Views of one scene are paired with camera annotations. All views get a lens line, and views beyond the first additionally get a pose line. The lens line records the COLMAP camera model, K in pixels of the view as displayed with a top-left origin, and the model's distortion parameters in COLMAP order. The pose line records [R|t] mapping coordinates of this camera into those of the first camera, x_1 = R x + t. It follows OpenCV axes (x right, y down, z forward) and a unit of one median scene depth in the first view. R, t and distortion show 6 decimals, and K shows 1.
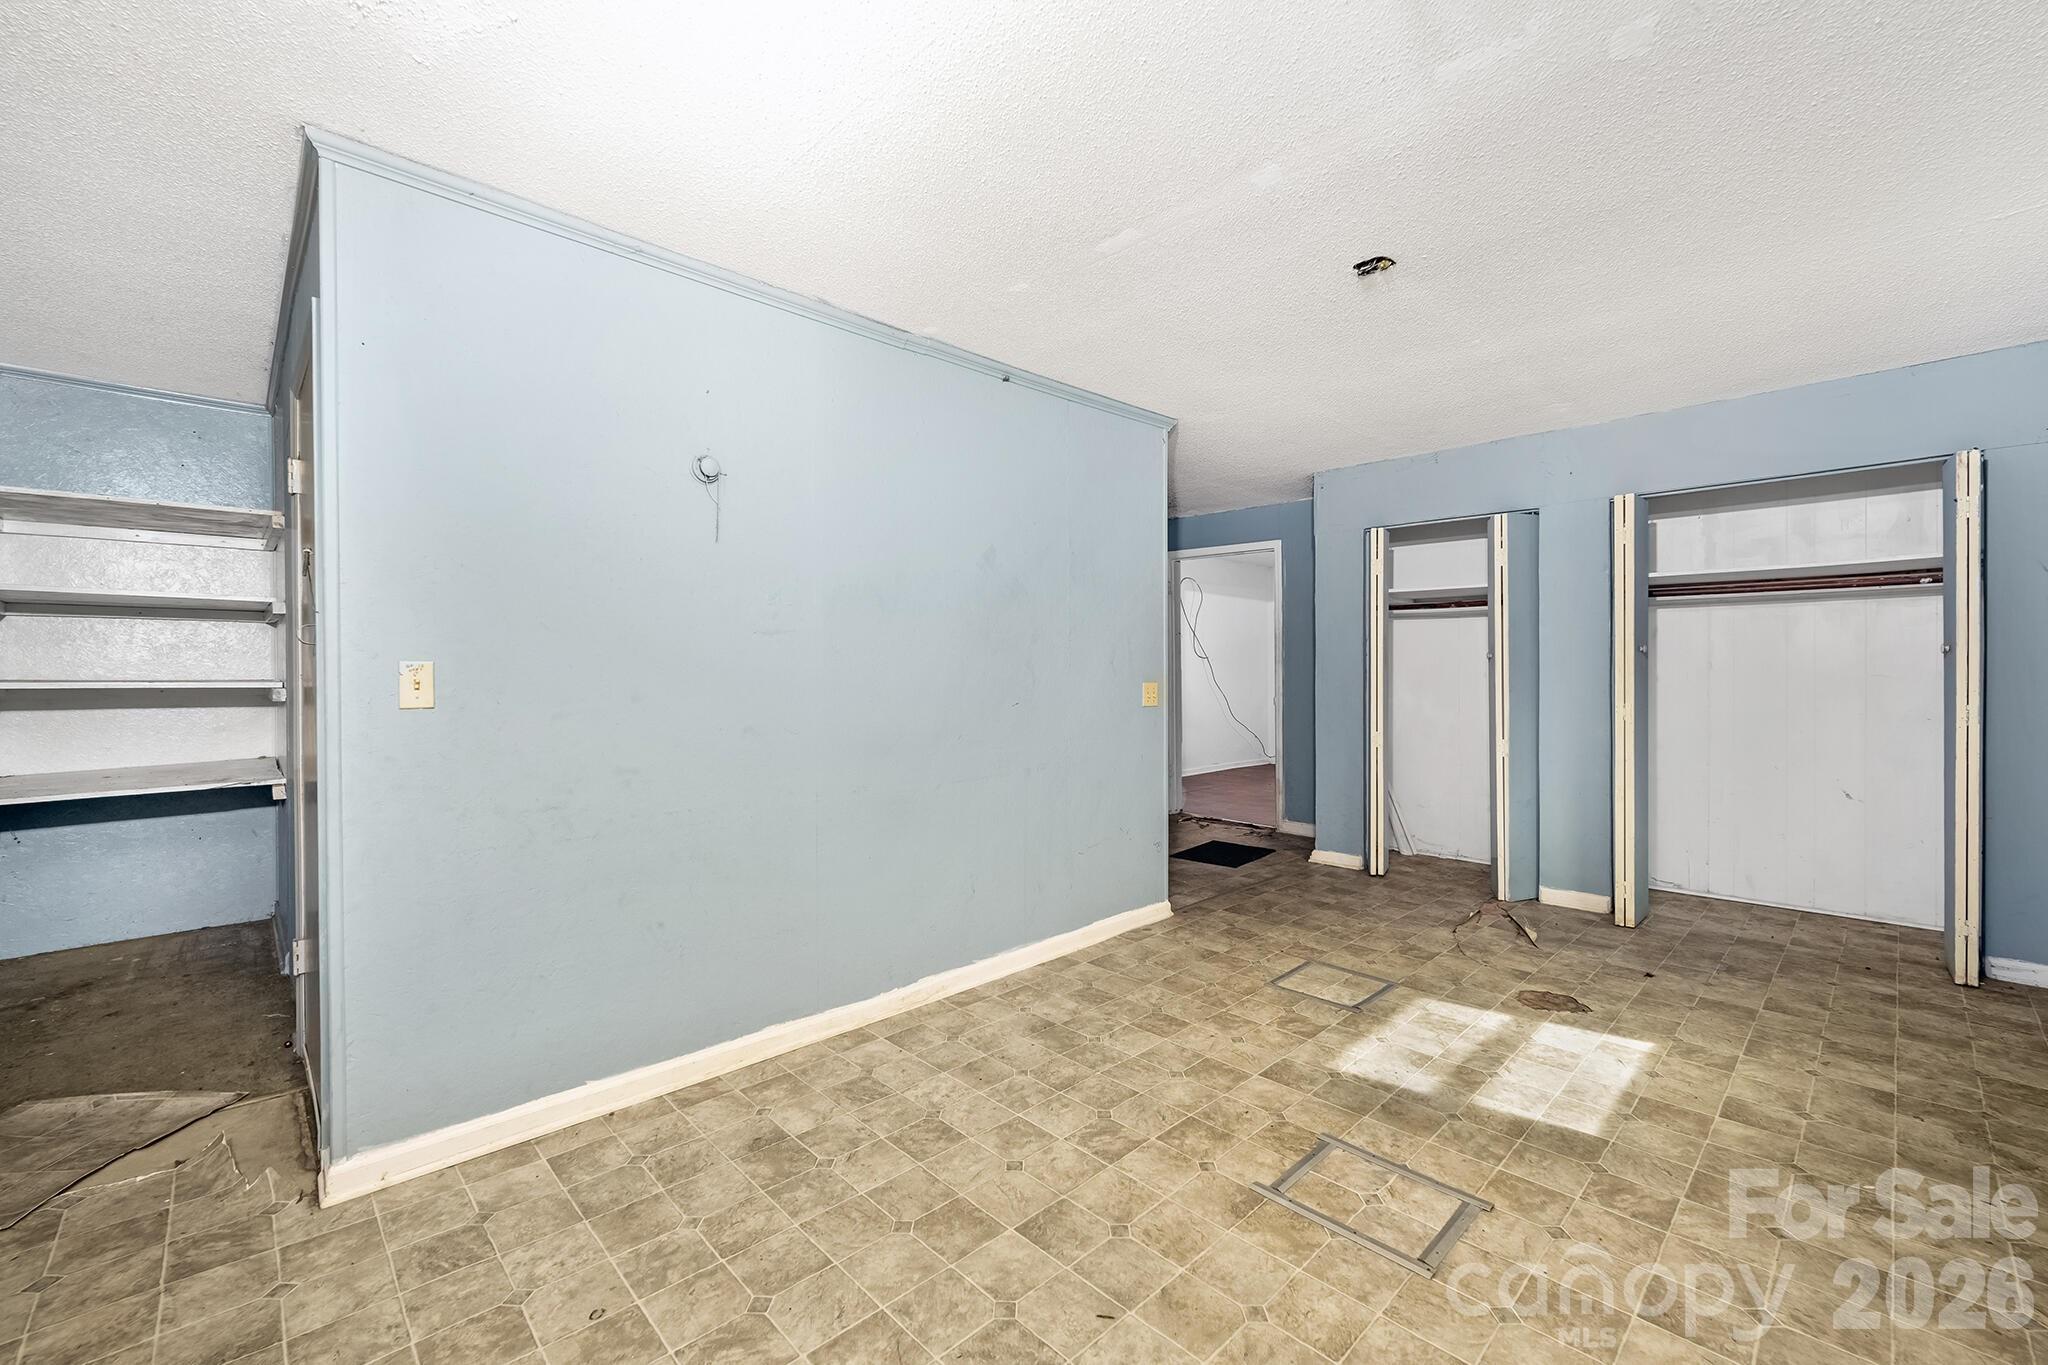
lens RADIAL K [[832.5, 0, 1027.2], [0, 832.5, 679.0], [0, 0, 1]] dist [-0.001342, 0.000352]
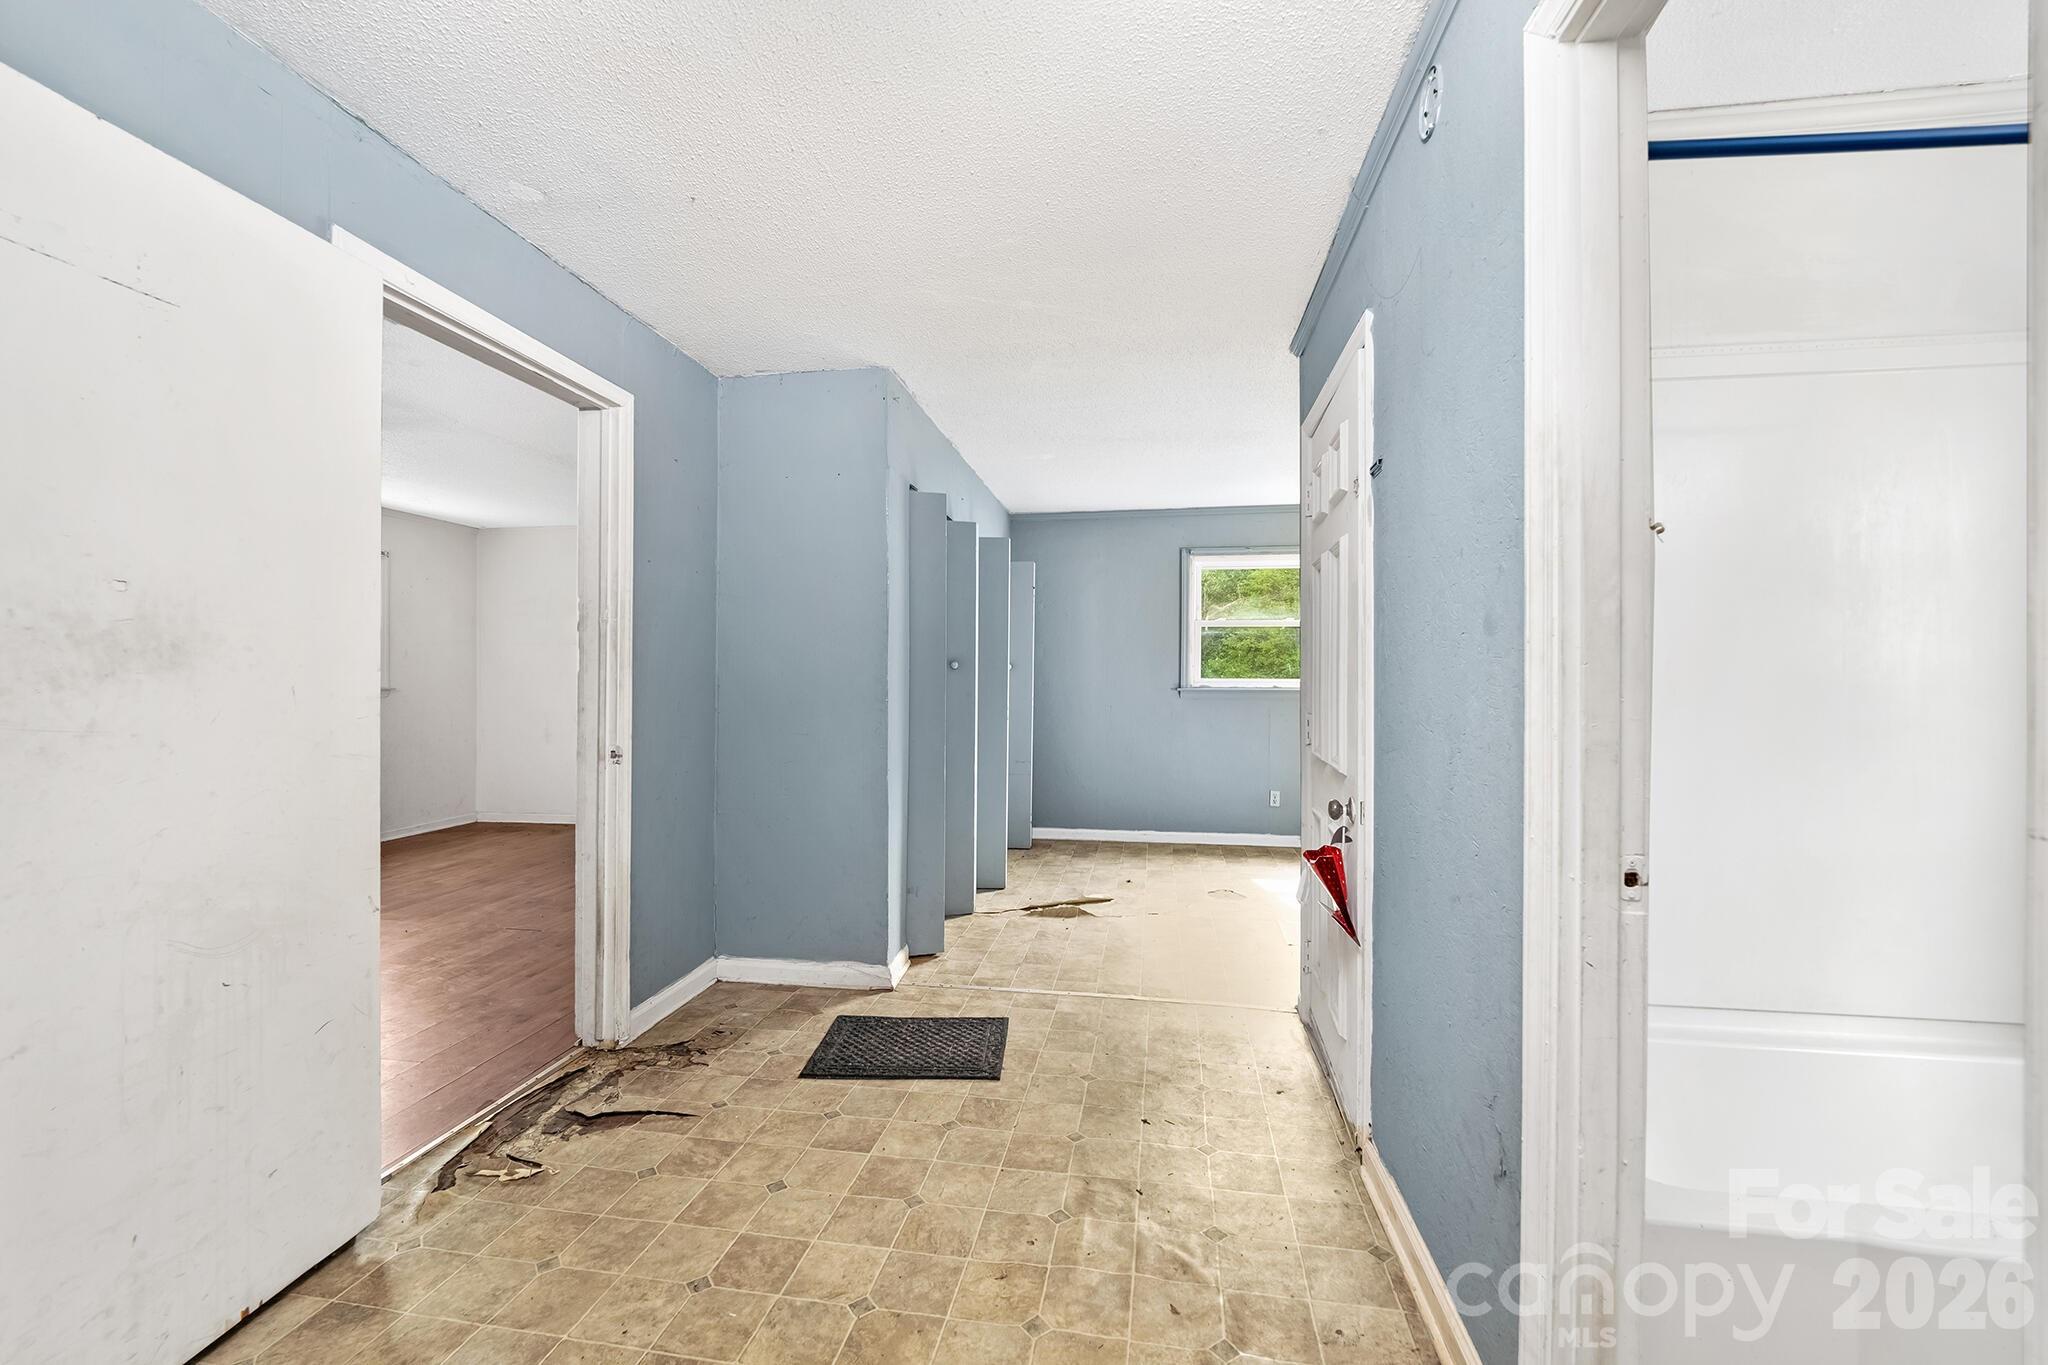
lens RADIAL K [[832.5, 0, 1027.5], [0, 832.5, 685.4], [0, 0, 1]] dist [-0.001342, 0.000352]
pose [[-0.602916, 0.017216, 0.797619, -1.053172], [0.016649, 0.999821, -0.008995, 0.033322], [-0.797631, 0.007857, -0.603095, 1.485475]]
